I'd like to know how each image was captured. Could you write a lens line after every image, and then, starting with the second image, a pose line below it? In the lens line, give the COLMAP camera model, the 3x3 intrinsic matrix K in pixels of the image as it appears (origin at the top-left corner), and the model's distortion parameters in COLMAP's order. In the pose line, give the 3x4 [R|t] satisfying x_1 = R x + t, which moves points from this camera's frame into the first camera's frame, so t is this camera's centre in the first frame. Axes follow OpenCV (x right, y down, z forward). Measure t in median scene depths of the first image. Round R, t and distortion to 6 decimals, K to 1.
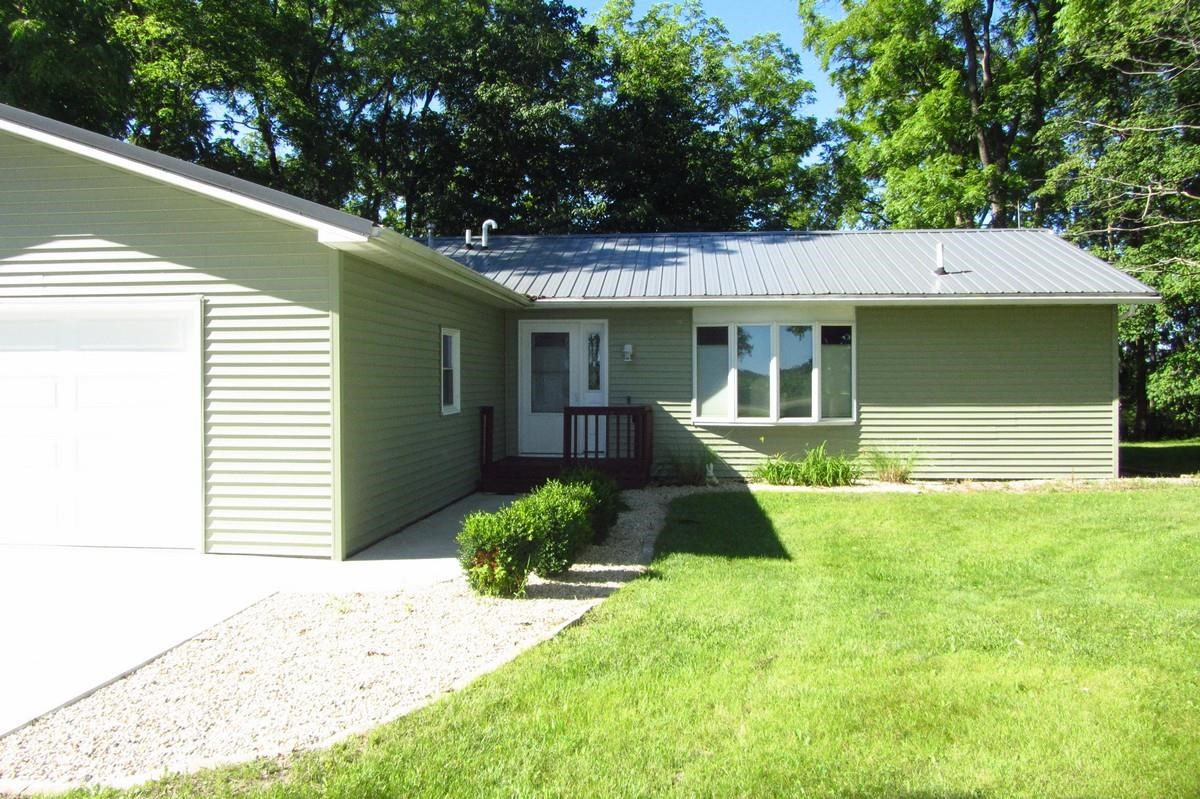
lens RADIAL K [[1014.0, 0, 600.0], [0, 1014.0, 399.5], [0, 0, 1]] dist [0.005378, 0.001881]
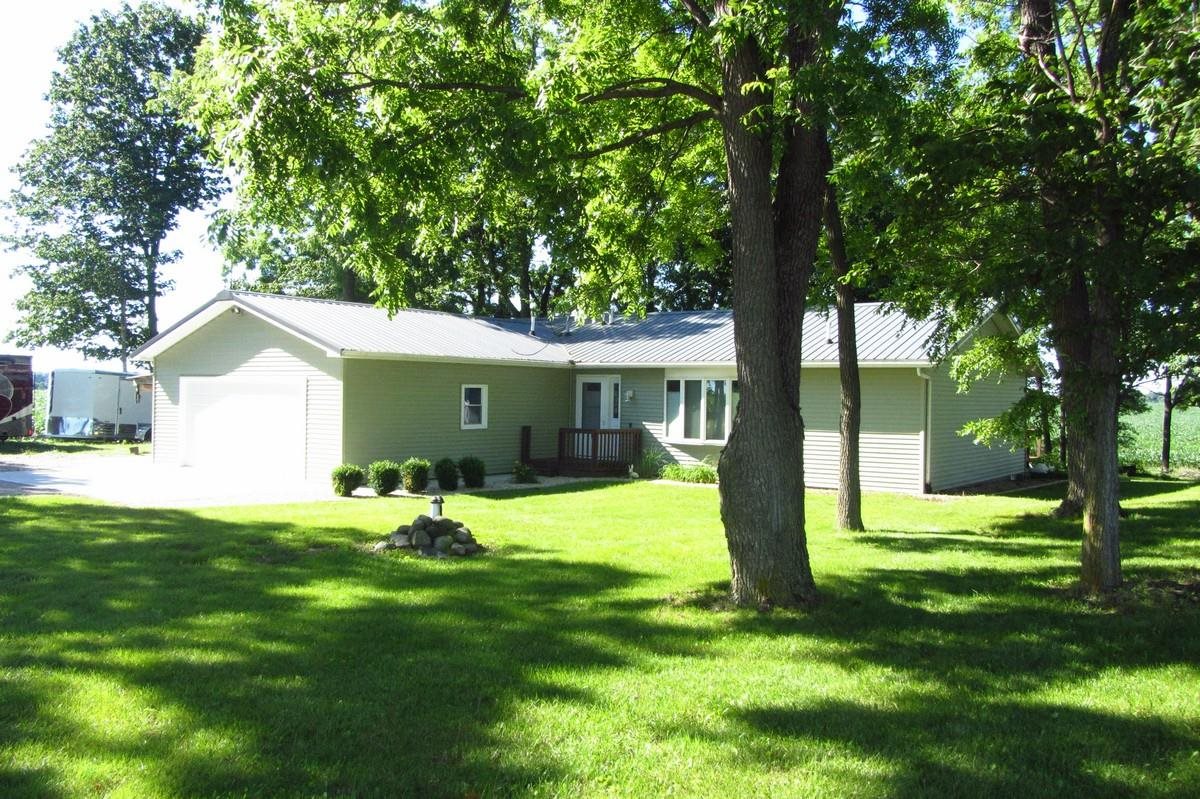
lens RADIAL K [[1014.0, 0, 600.0], [0, 1014.0, 399.5], [0, 0, 1]] dist [0.005378, 0.001881]
pose [[0.847727, 0.018212, -0.530121, 0.841972], [-0.027603, 0.999571, -0.009800, -0.023179], [0.529715, 0.022940, 0.847866, -0.388819]]
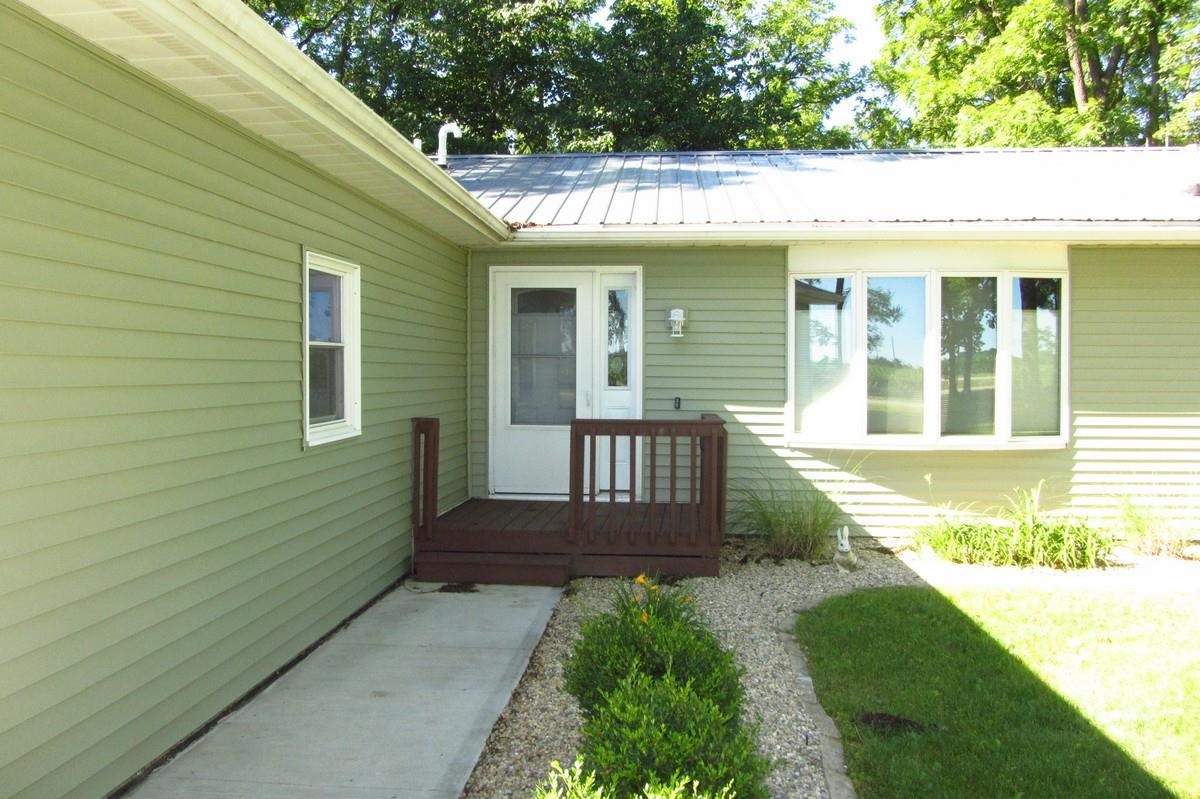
lens RADIAL K [[1014.0, 0, 600.0], [0, 1014.0, 399.5], [0, 0, 1]] dist [0.005378, 0.001881]
pose [[0.999900, 0.004125, 0.013541, -0.024464], [-0.004277, 0.999928, 0.011222, -0.008386], [-0.013493, -0.011279, 0.999845, 0.417285]]
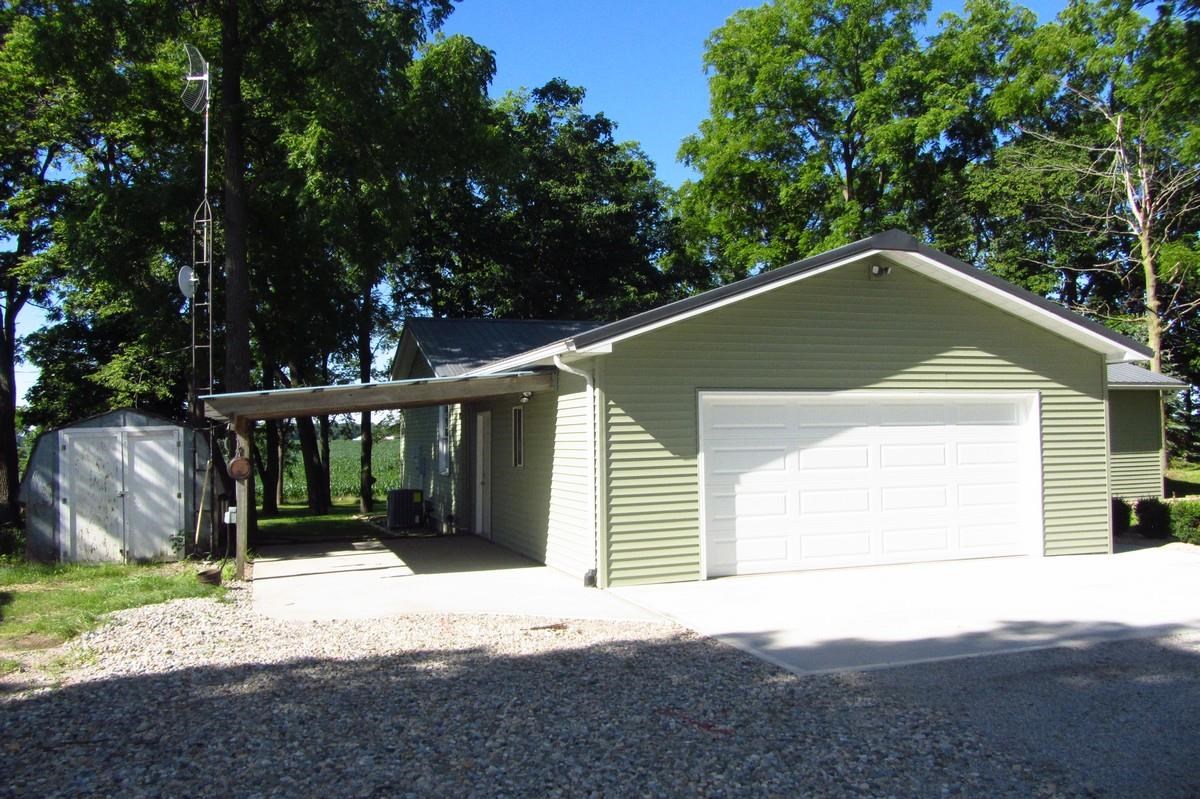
lens RADIAL K [[1014.0, 0, 600.0], [0, 1014.0, 399.5], [0, 0, 1]] dist [0.005378, 0.001881]
pose [[0.886324, 0.004343, 0.463045, -0.972292], [0.018695, 0.998805, -0.045153, -0.016536], [-0.462687, 0.048677, 0.885184, -0.037911]]
